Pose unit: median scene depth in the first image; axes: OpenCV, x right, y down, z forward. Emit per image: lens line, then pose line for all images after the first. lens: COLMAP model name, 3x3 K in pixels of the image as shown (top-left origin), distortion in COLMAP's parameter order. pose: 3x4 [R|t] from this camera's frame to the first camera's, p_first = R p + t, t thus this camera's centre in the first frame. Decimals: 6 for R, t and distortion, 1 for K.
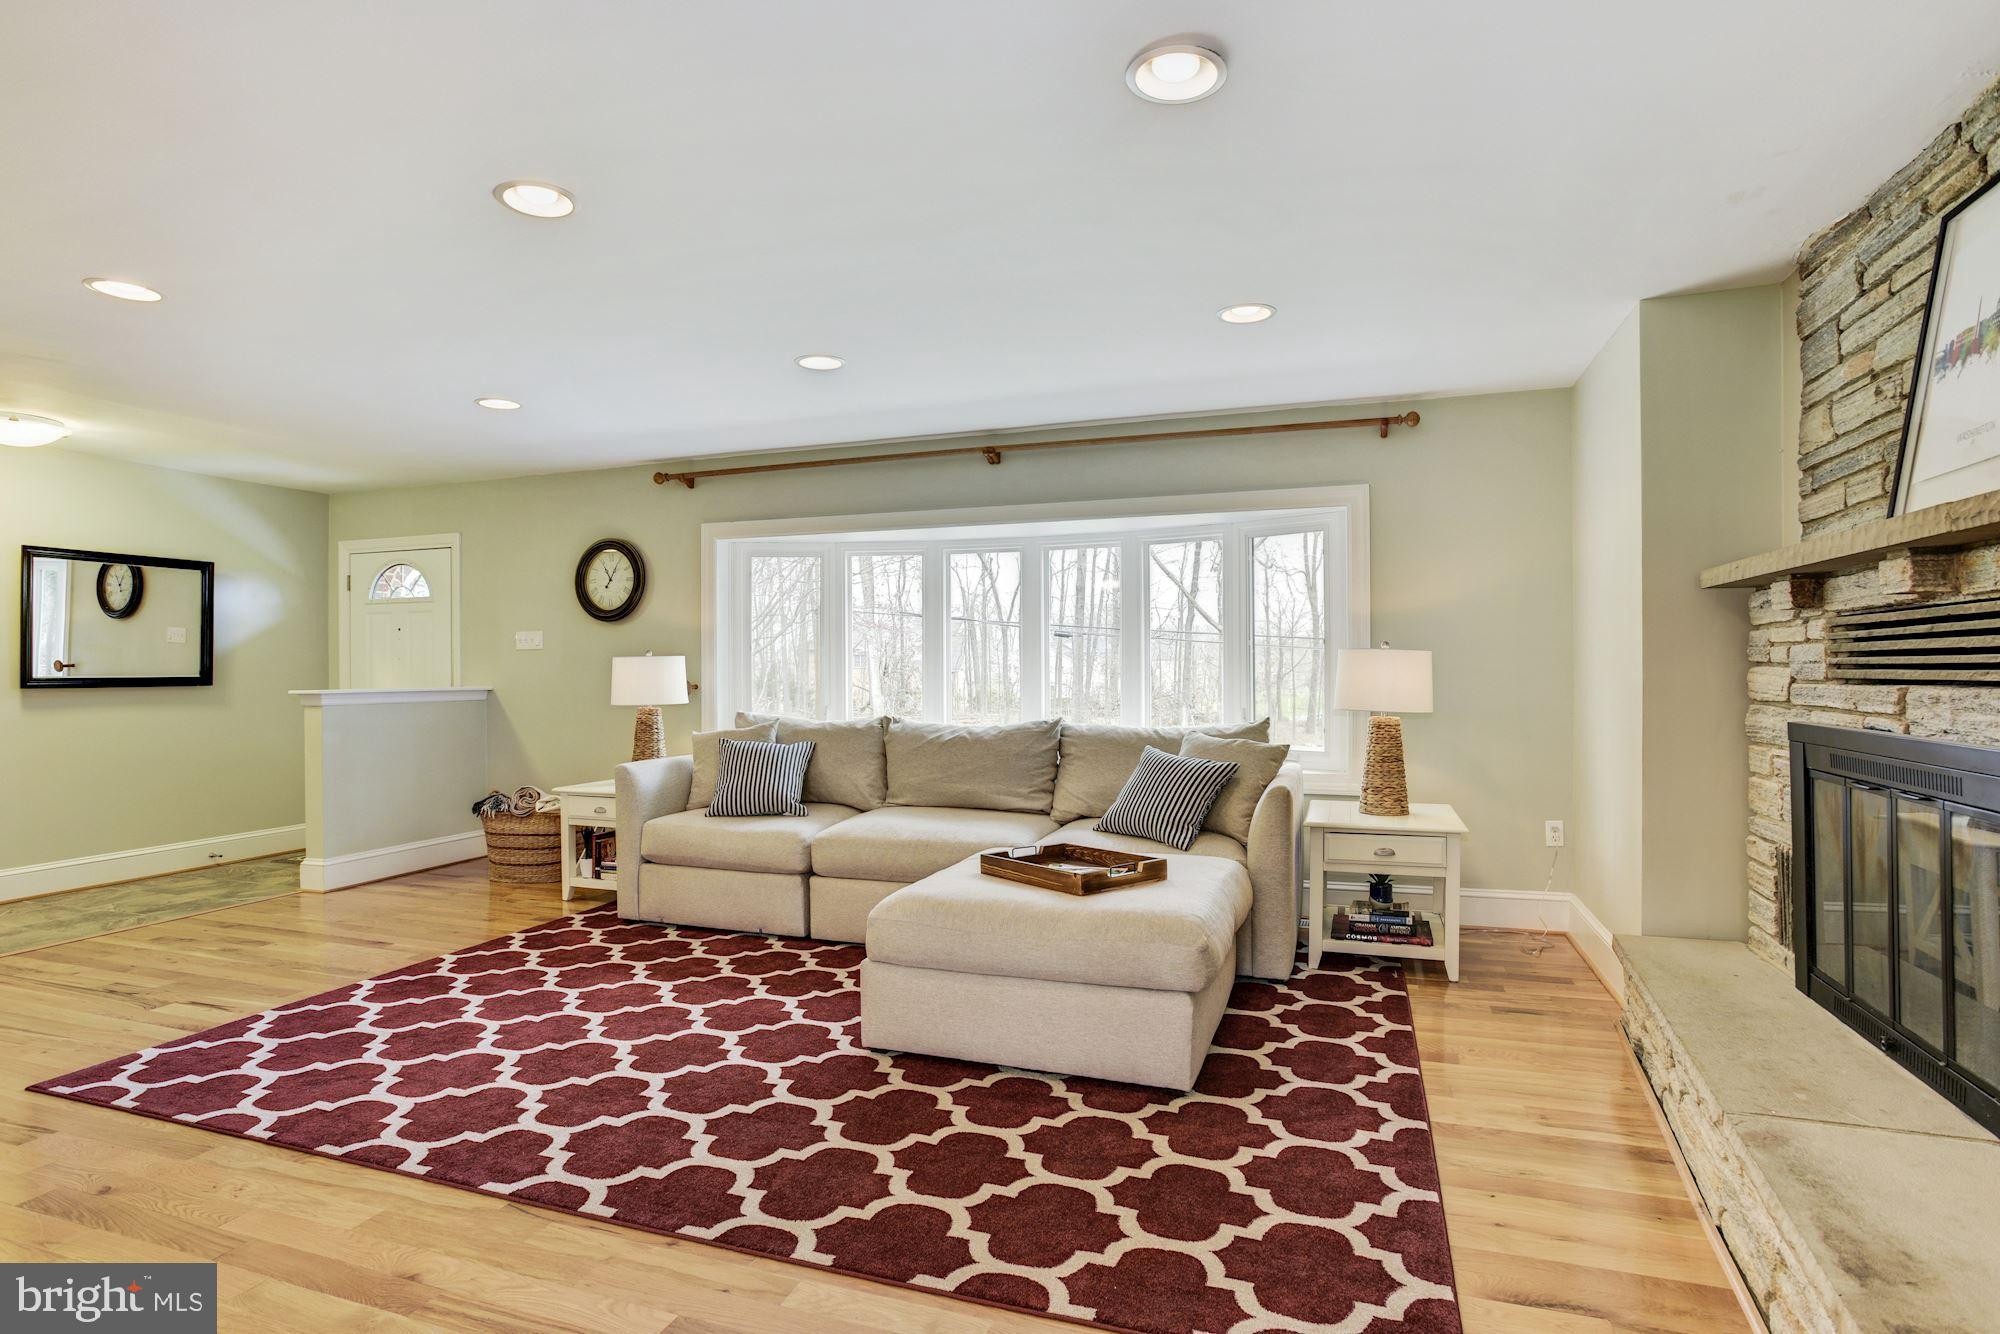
lens RADIAL K [[984.4, 0, 1016.7], [0, 984.4, 679.0], [0, 0, 1]] dist [-0.062832, 0.029953]
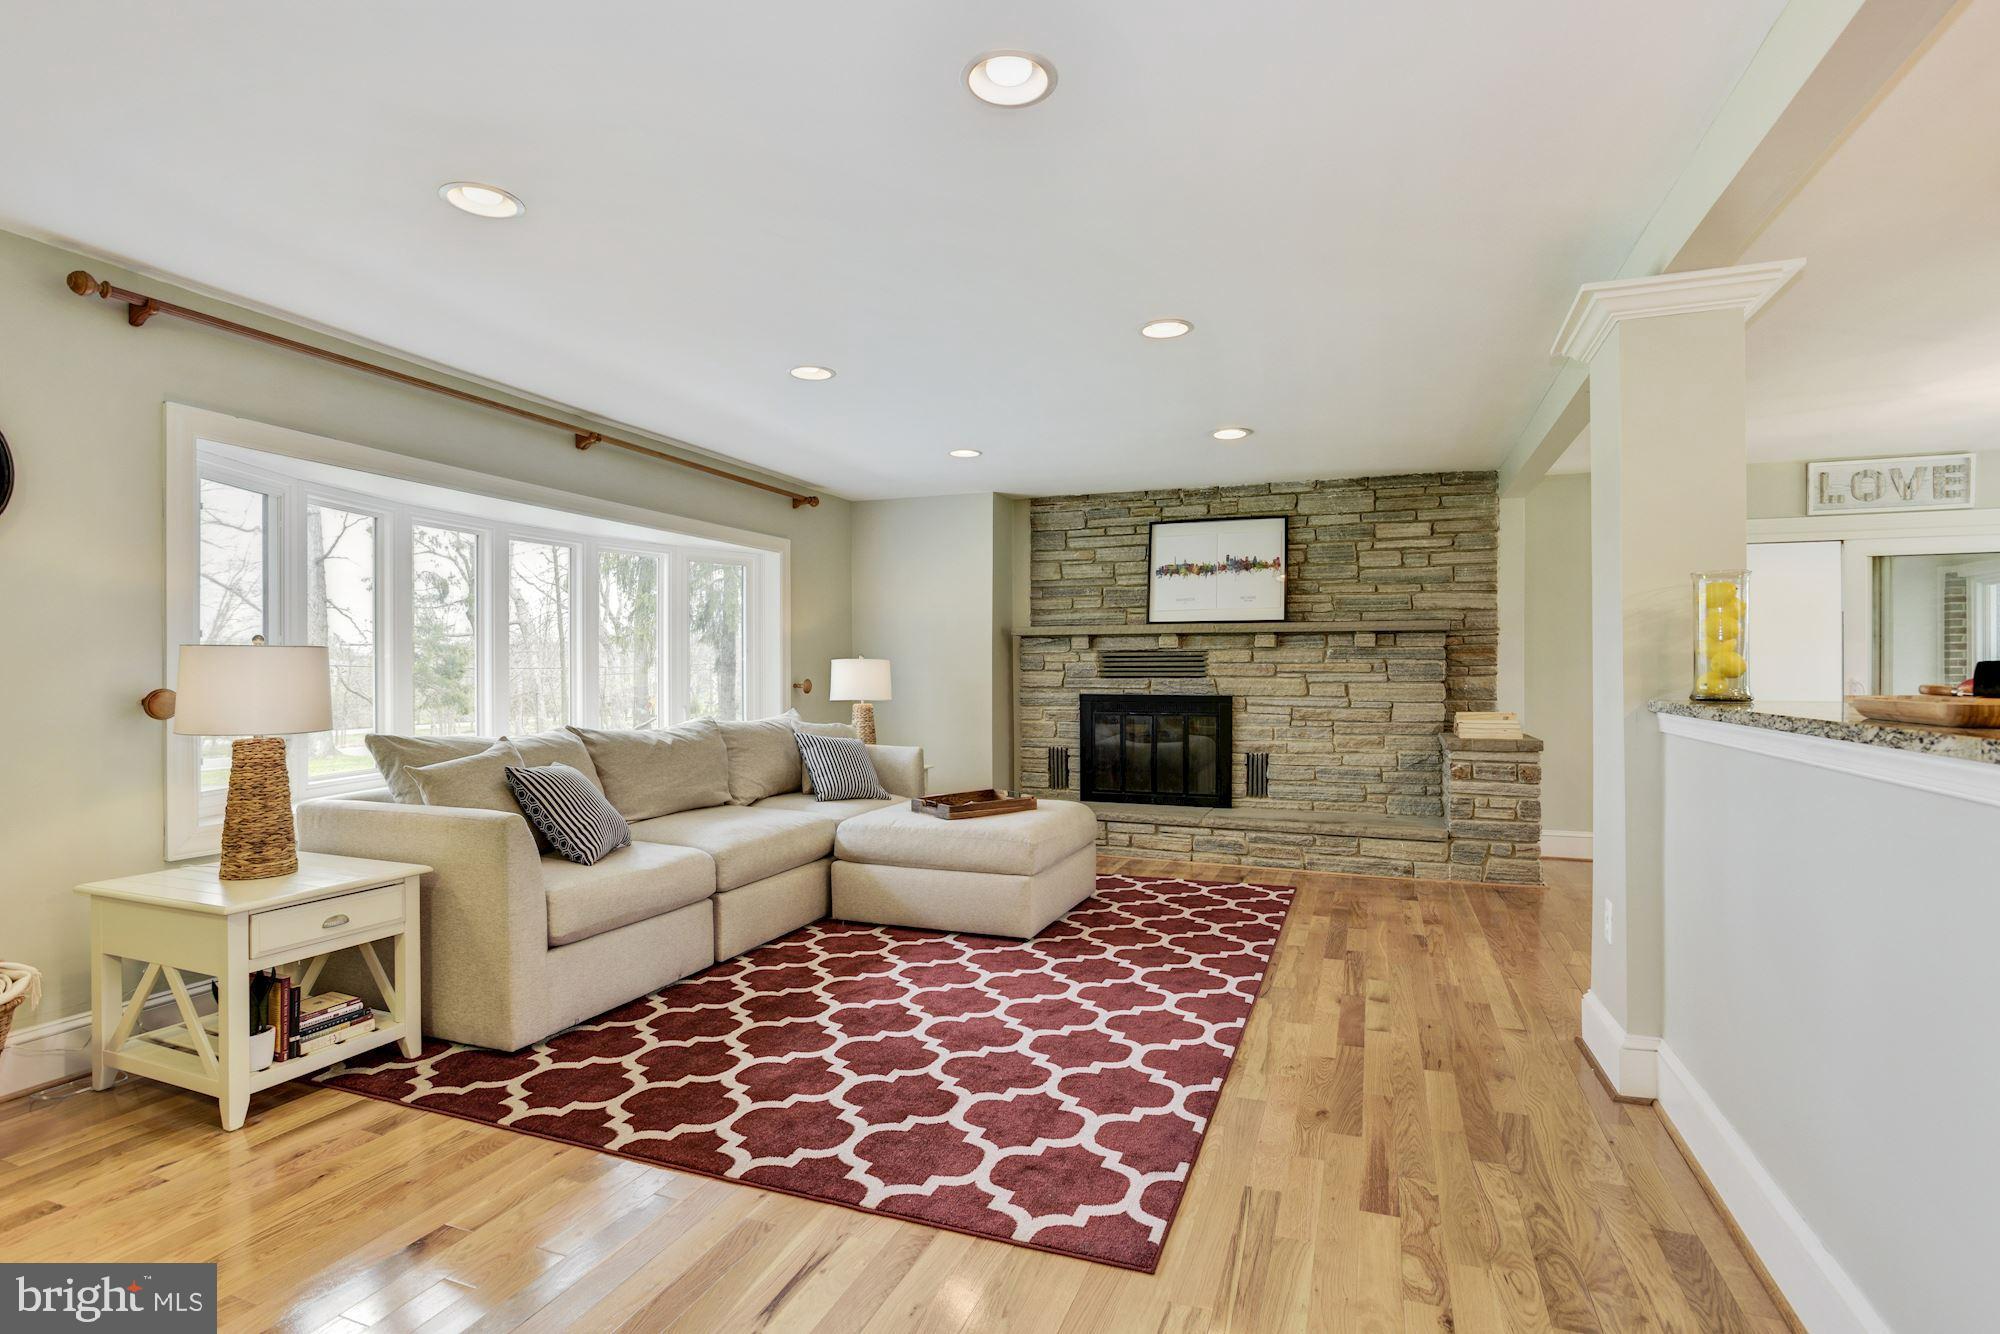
lens RADIAL K [[984.4, 0, 1016.7], [0, 984.4, 679.0], [0, 0, 1]] dist [-0.062832, 0.029953]
pose [[0.035155, -0.008001, 0.999350, -1.075720], [-0.001681, 0.999966, 0.008065, -0.012206], [-0.999380, -0.001963, 0.035140, 0.651964]]
